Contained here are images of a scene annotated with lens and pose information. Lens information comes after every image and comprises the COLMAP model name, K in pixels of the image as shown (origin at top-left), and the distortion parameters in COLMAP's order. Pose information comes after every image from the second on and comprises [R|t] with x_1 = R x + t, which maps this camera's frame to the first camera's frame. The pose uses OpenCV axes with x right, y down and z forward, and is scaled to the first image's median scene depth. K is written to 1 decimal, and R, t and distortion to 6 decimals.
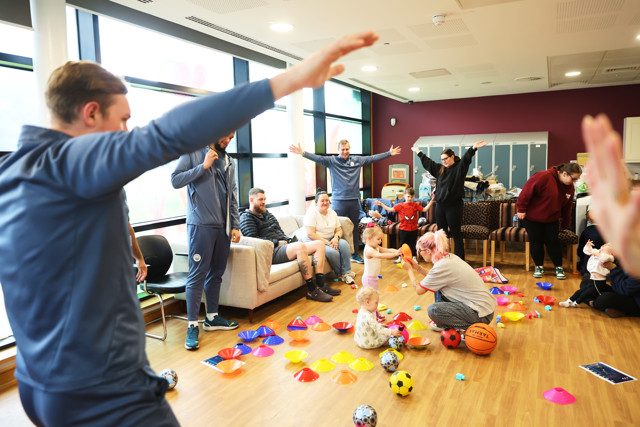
lens RADIAL K [[465.5, 0, 319.5], [0, 465.5, 221.3], [0, 0, 1]] dist [-0.005436, 0.000457]
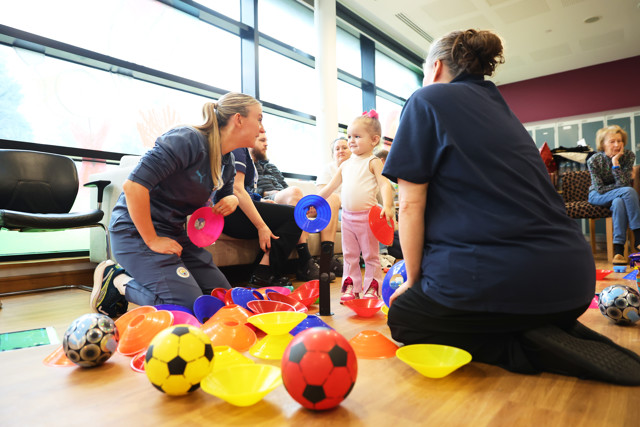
lens RADIAL K [[419.6, 0, 320.0], [0, 419.6, 213.5], [0, 0, 1]] dist [-0.002342, -0.001730]
pose [[0.976666, -0.005646, -0.214691, 0.081889], [-0.025678, 0.989414, -0.142830, 0.112869], [0.213224, 0.145010, 0.966182, 0.319567]]
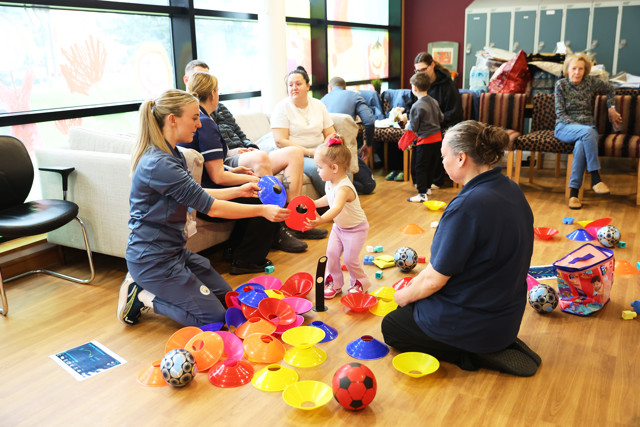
lens RADIAL K [[597.0, 0, 320.0], [0, 597.0, 213.5], [0, 0, 1]] dist [-0.010798, 0.008926]
pose [[0.998868, 0.011211, -0.046218, 0.051134], [-0.005347, 0.992129, 0.125102, 0.019606], [0.047257, -0.124713, 0.991067, 0.163717]]
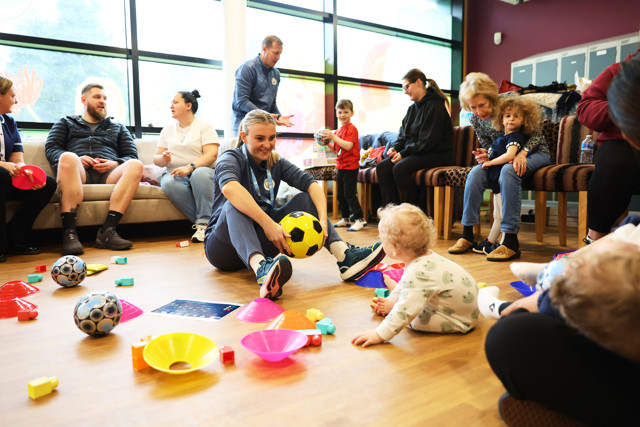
lens RADIAL K [[465.5, 0, 319.5], [0, 465.5, 221.3], [0, 0, 1]] dist [-0.005436, 0.000457]
pose [[0.872815, 0.067091, -0.483418, 0.374665], [-0.072172, 0.997359, 0.008110, 0.073109], [0.482685, 0.027811, 0.875352, 0.445222]]
